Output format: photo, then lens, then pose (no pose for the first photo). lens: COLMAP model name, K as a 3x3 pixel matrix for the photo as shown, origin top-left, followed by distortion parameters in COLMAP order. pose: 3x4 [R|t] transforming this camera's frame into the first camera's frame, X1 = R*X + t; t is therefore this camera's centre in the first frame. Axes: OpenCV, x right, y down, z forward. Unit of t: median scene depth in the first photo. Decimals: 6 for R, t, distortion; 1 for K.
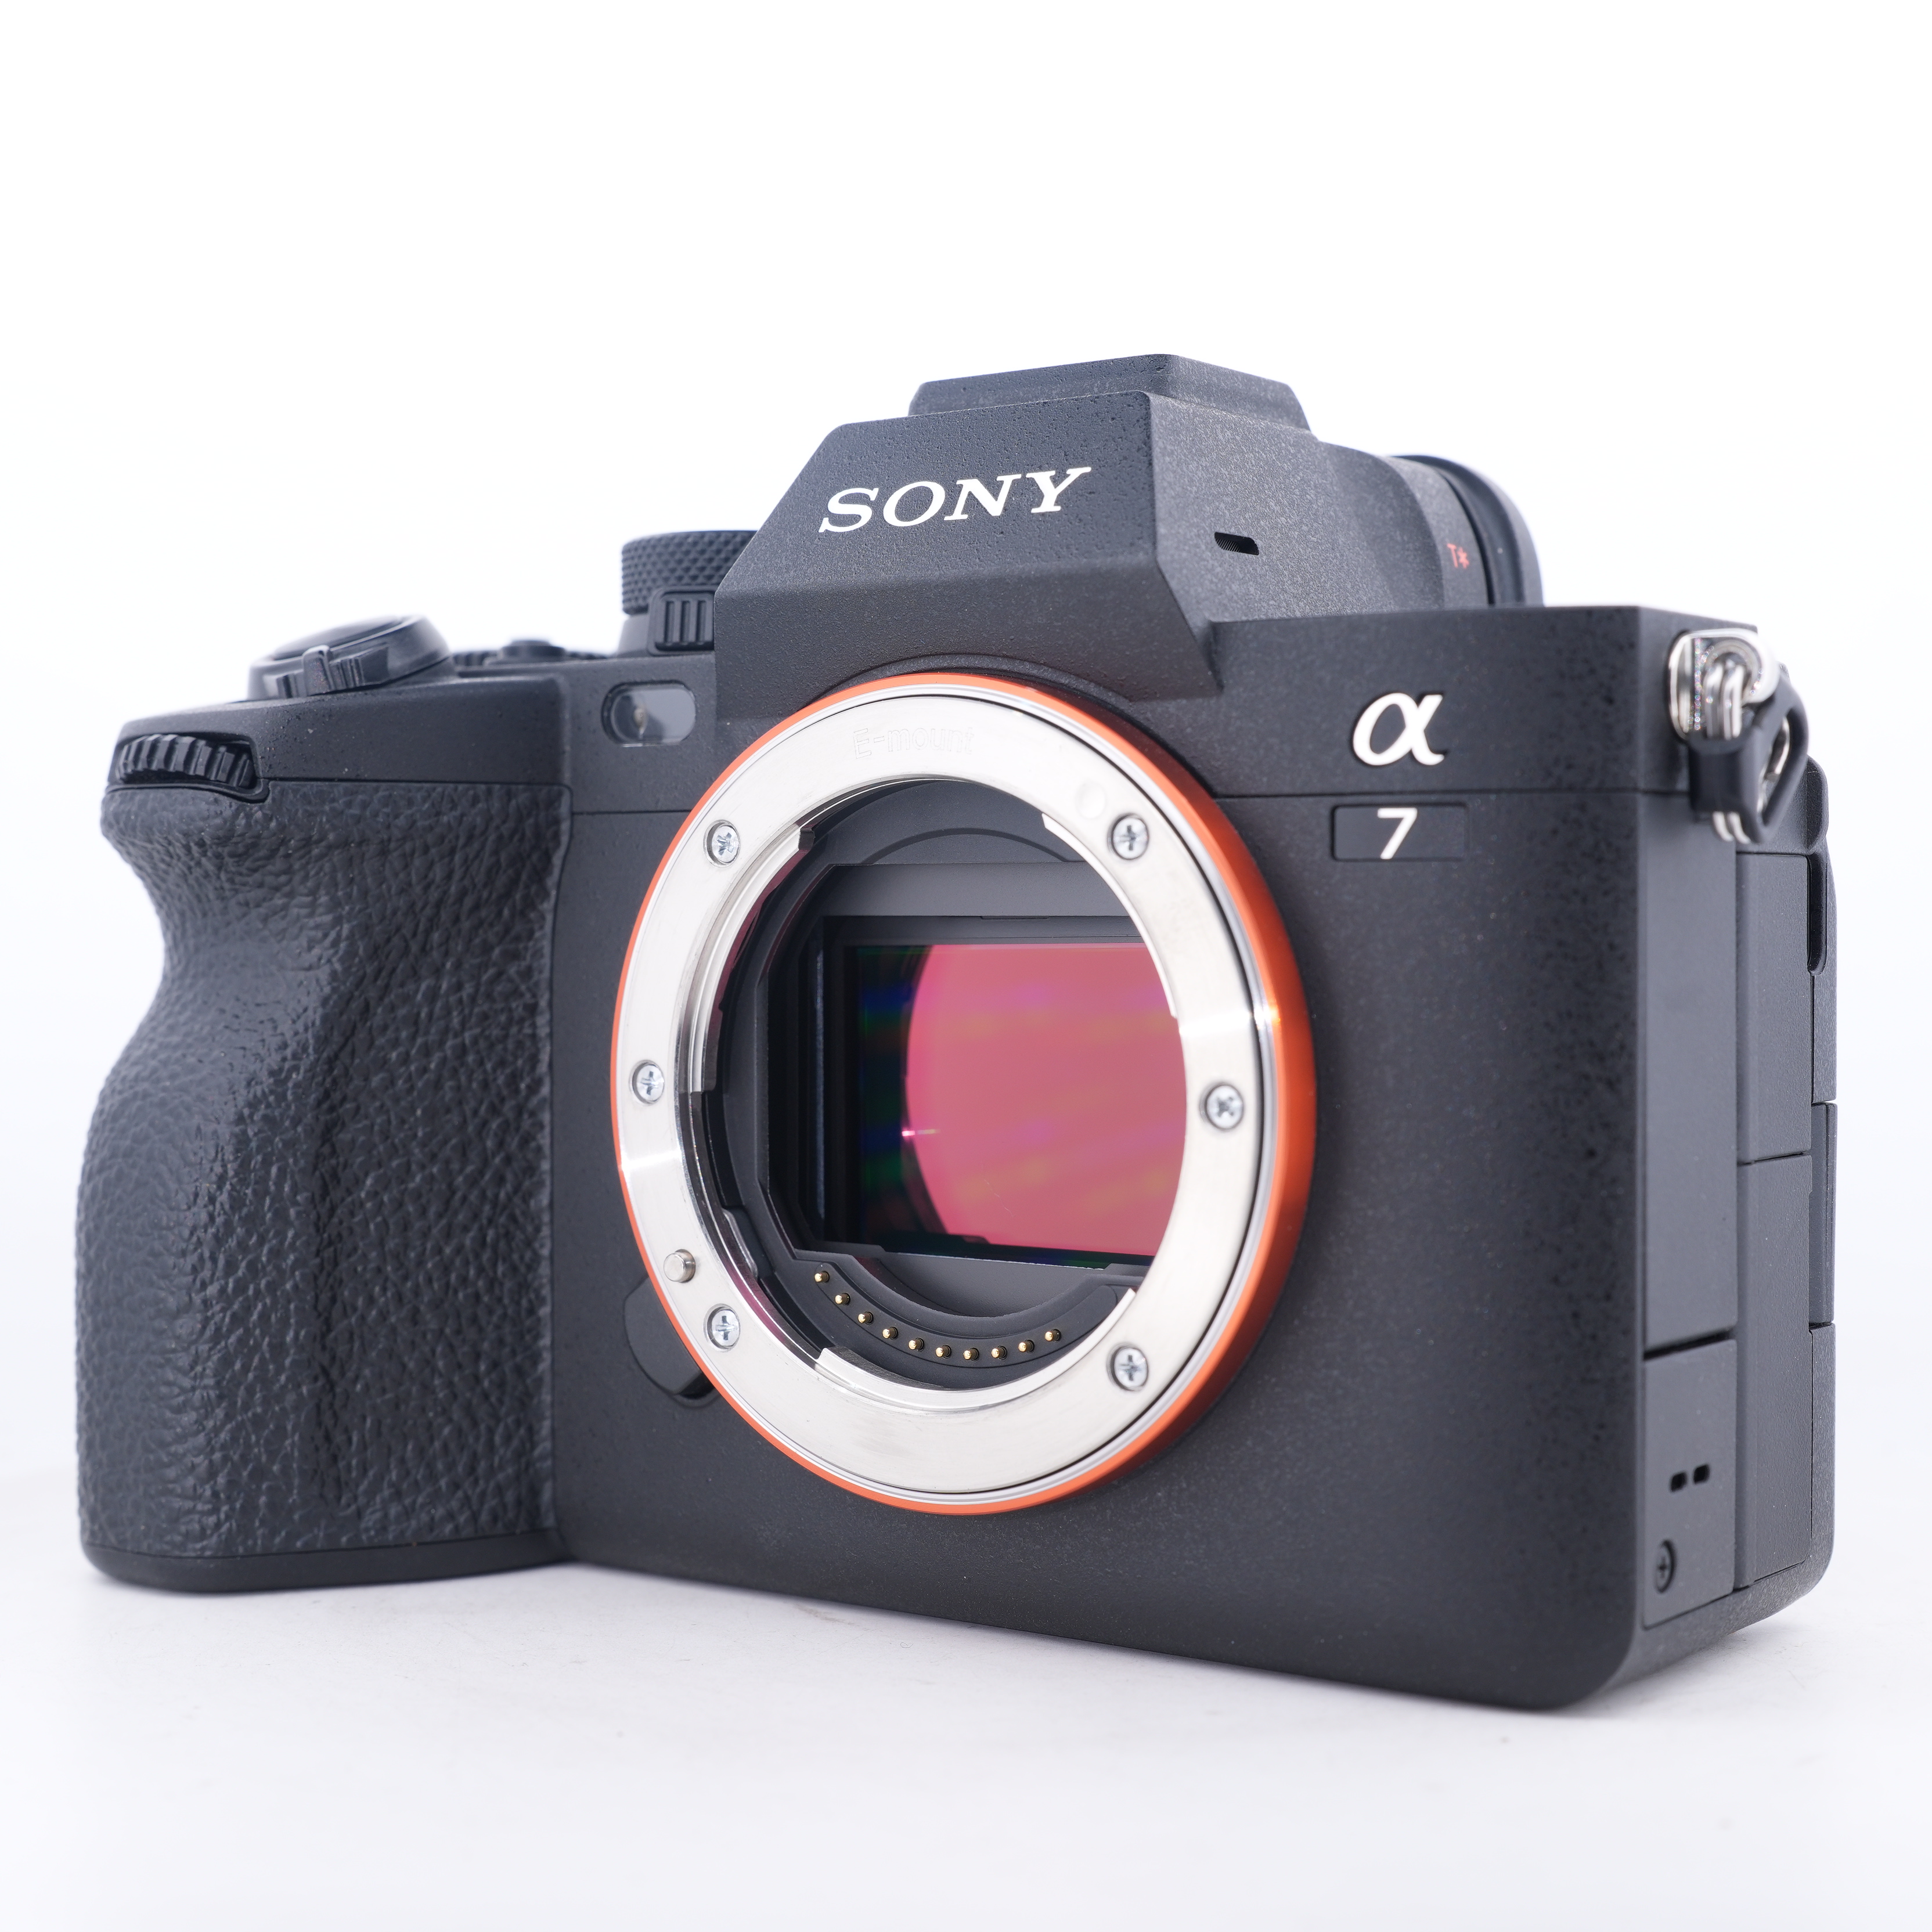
lens RADIAL K [[3243.5, 0, 966.0], [0, 3243.5, 966.0], [0, 0, 1]] dist [0.170780, -0.921863]
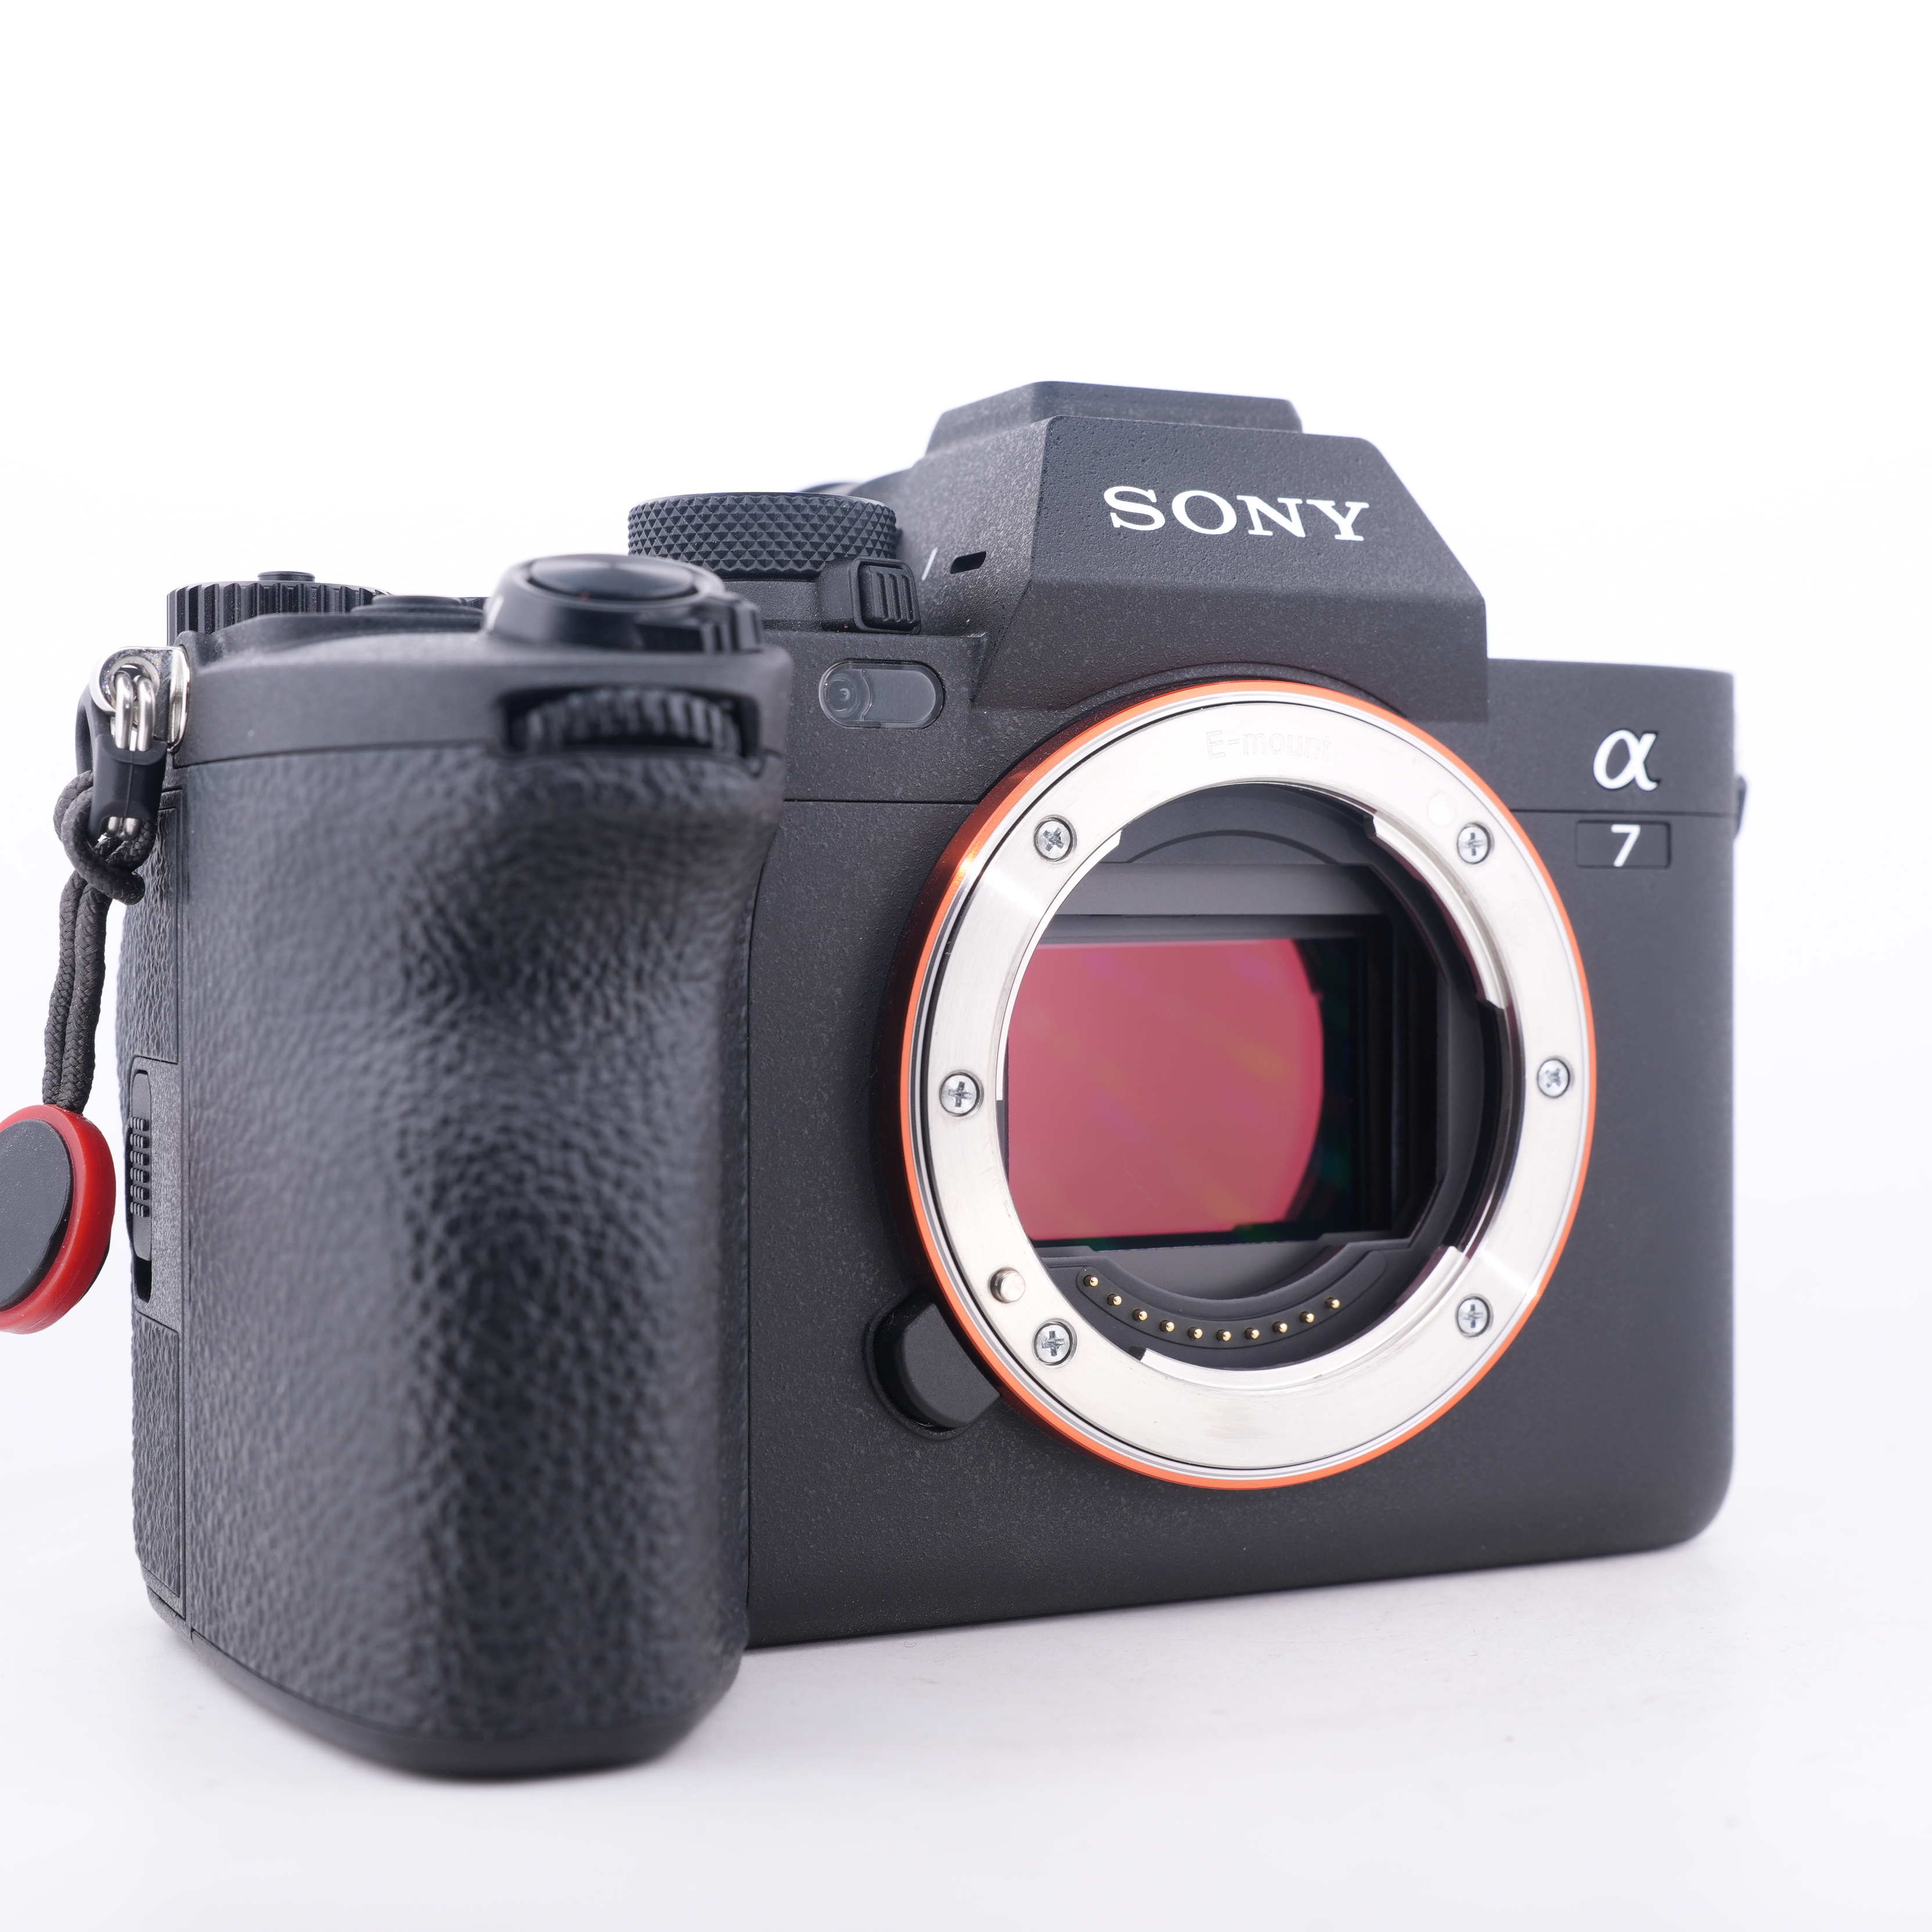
lens RADIAL K [[3243.5, 0, 966.0], [0, 3243.5, 966.0], [0, 0, 1]] dist [0.170780, -0.921863]
pose [[0.470046, -0.013542, 0.882538, -0.935262], [0.016074, 0.999848, 0.006781, -0.007154], [-0.882495, 0.010998, 0.470193, 0.571375]]
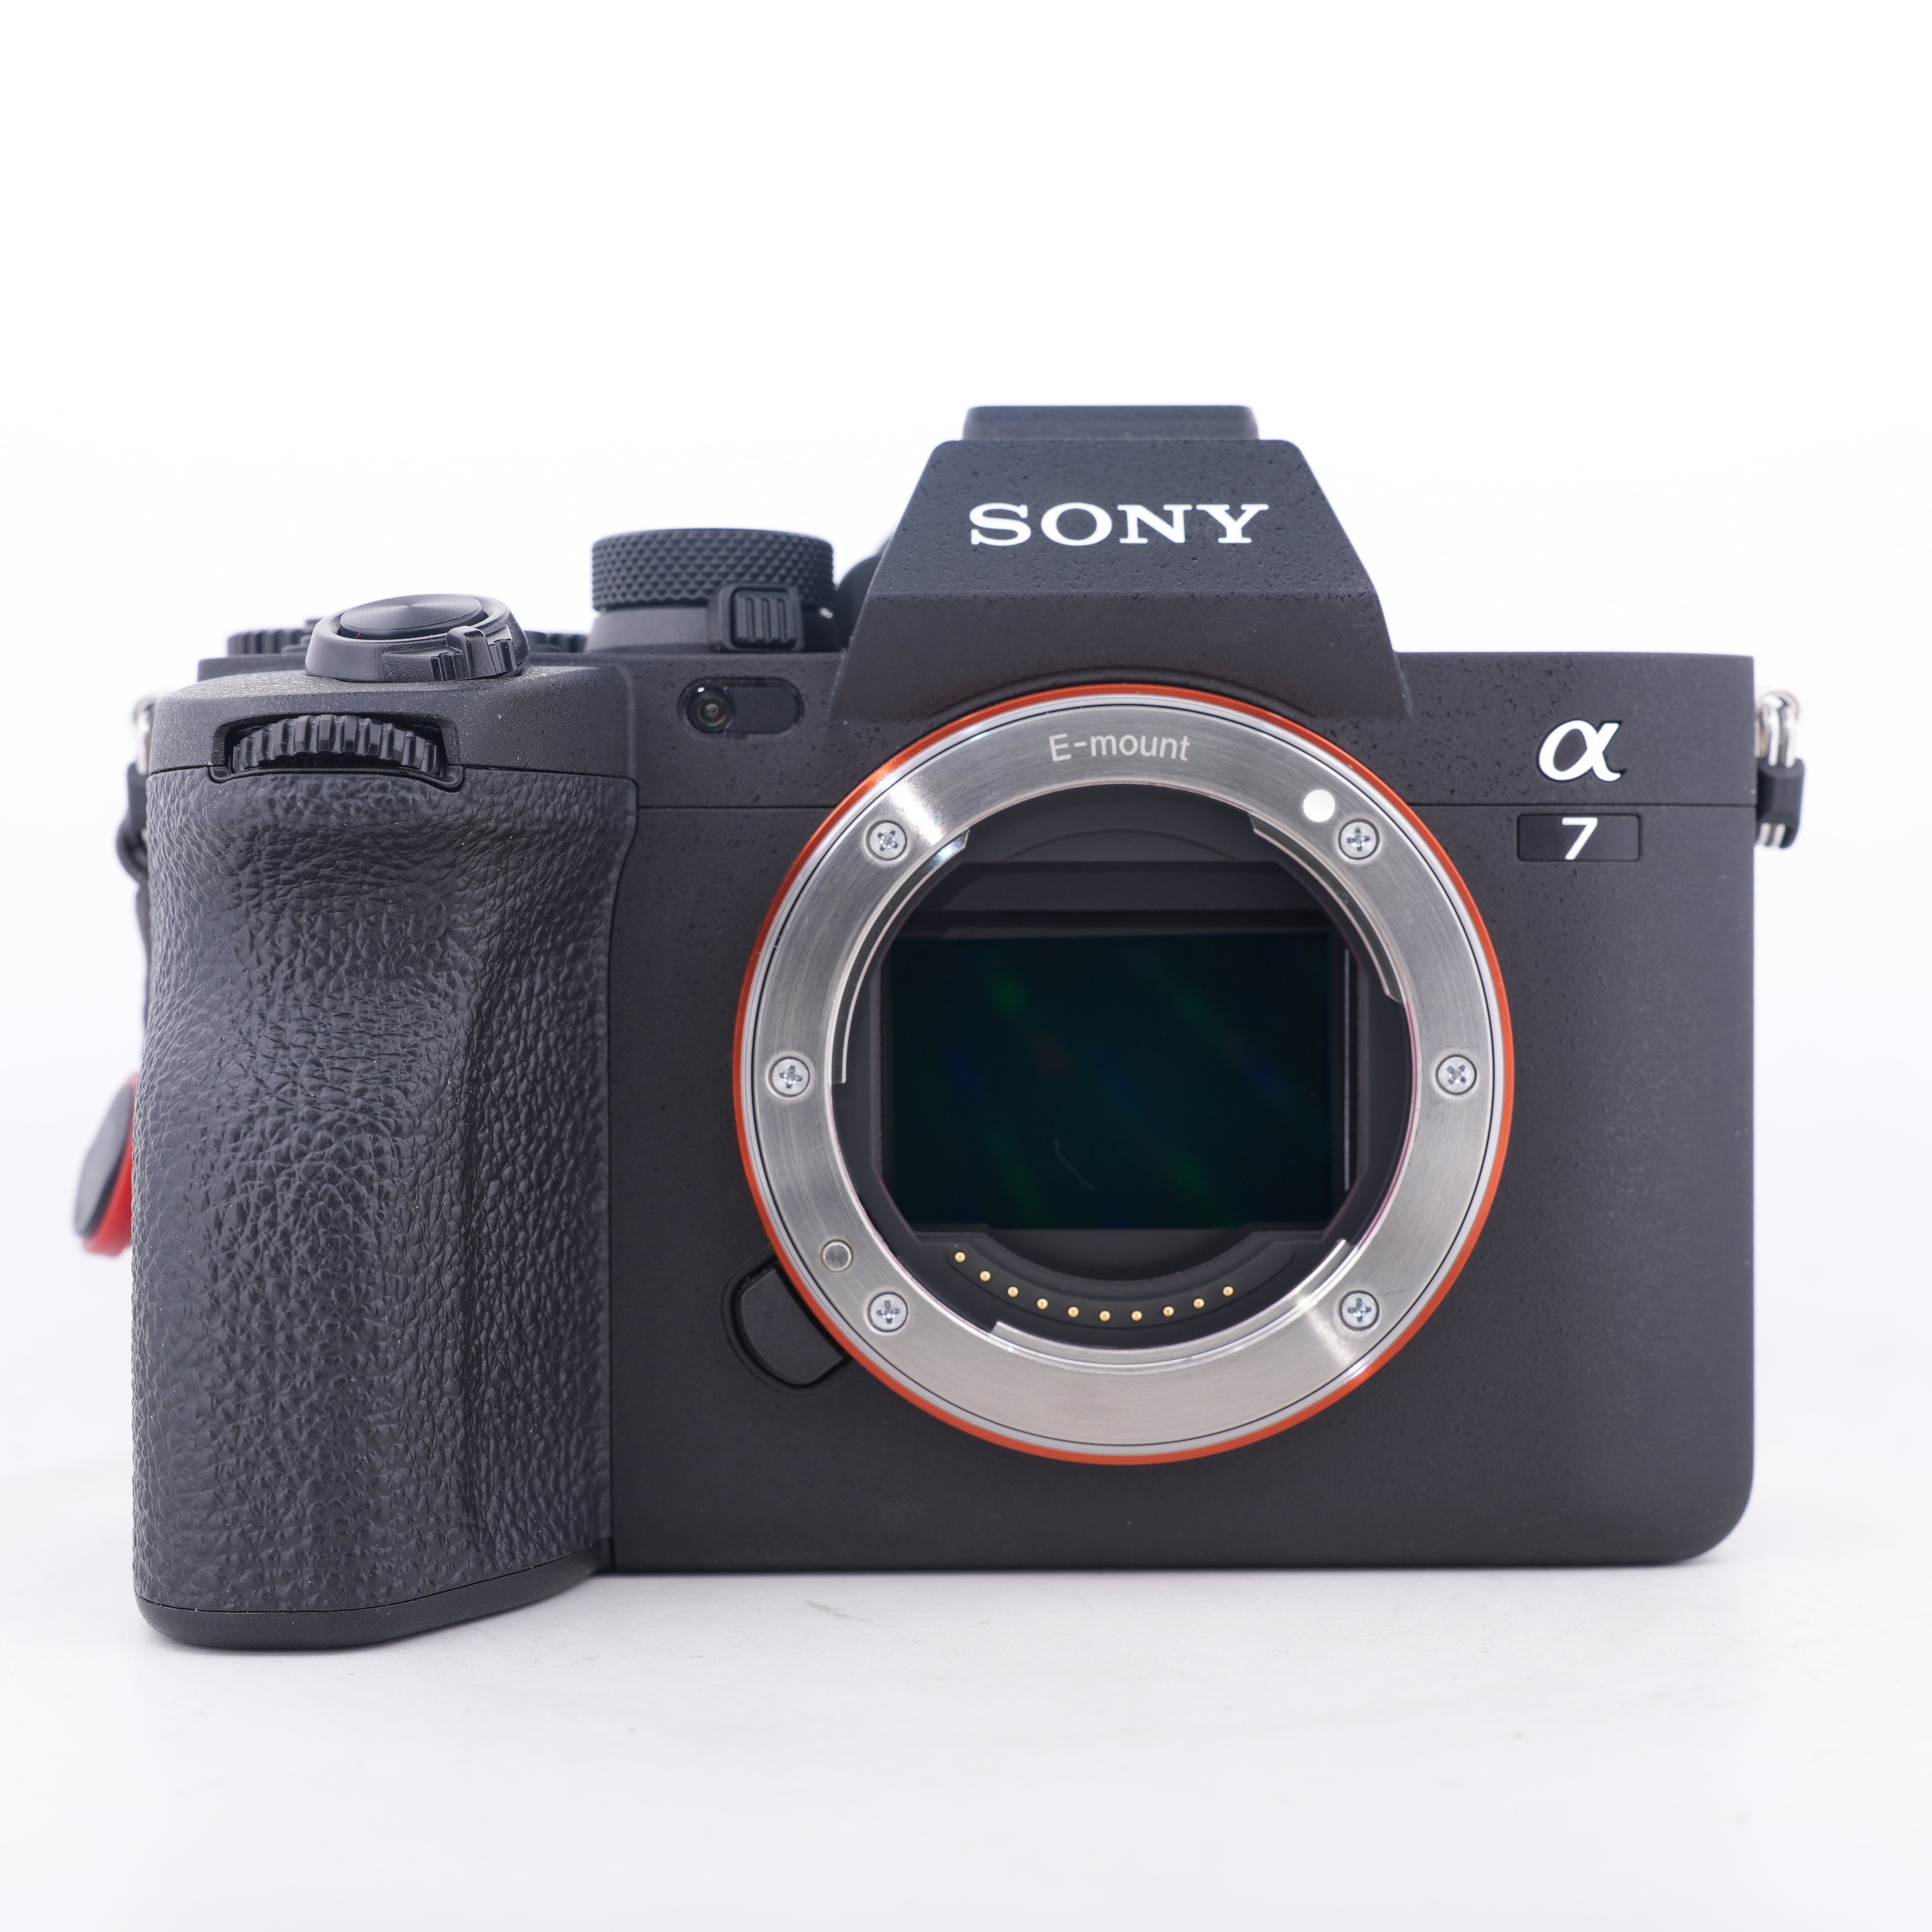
lens RADIAL K [[3243.5, 0, 966.0], [0, 3243.5, 966.0], [0, 0, 1]] dist [0.170780, -0.921863]
pose [[0.799061, -0.011571, 0.601139, -0.671929], [0.012798, 0.999916, 0.002235, 0.000088], [-0.601114, 0.005907, 0.799141, 0.165256]]
